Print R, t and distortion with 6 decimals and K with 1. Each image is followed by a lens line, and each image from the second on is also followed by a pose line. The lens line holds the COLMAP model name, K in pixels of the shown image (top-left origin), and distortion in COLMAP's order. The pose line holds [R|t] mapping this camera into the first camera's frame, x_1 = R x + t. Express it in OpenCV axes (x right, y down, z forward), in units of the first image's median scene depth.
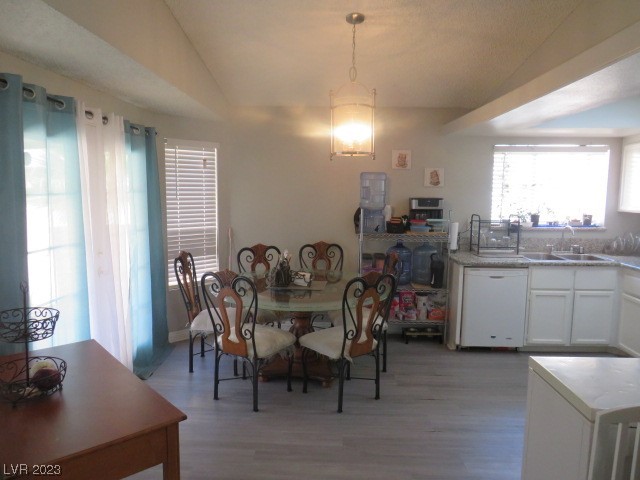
lens RADIAL K [[450.4, 0, 320.0], [0, 450.4, 240.0], [0, 0, 1]] dist [-0.029882, 0.001576]
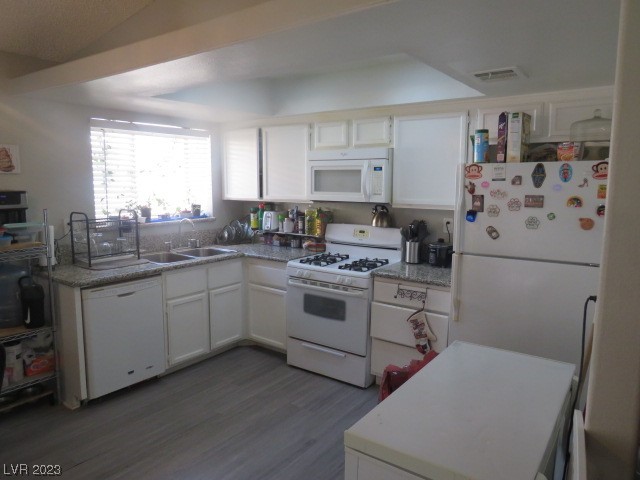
lens RADIAL K [[450.4, 0, 320.0], [0, 450.4, 240.0], [0, 0, 1]] dist [-0.029882, 0.001576]
pose [[0.556072, -0.112678, 0.823461, -0.030870], [0.090721, 0.993076, 0.074625, -0.031447], [-0.826168, 0.033208, 0.562444, 0.283058]]
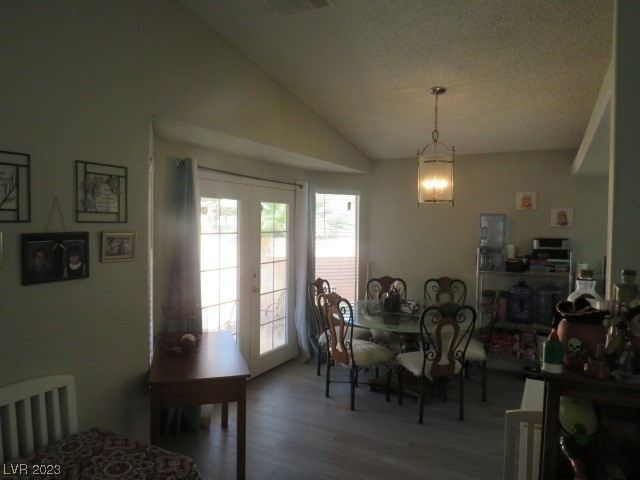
lens RADIAL K [[450.4, 0, 320.0], [0, 450.4, 240.0], [0, 0, 1]] dist [-0.029882, 0.001576]
pose [[0.903645, 0.015307, -0.428008, 0.202901], [-0.049185, 0.996458, -0.068206, 0.004057], [0.425448, 0.082685, 0.901198, -0.125691]]
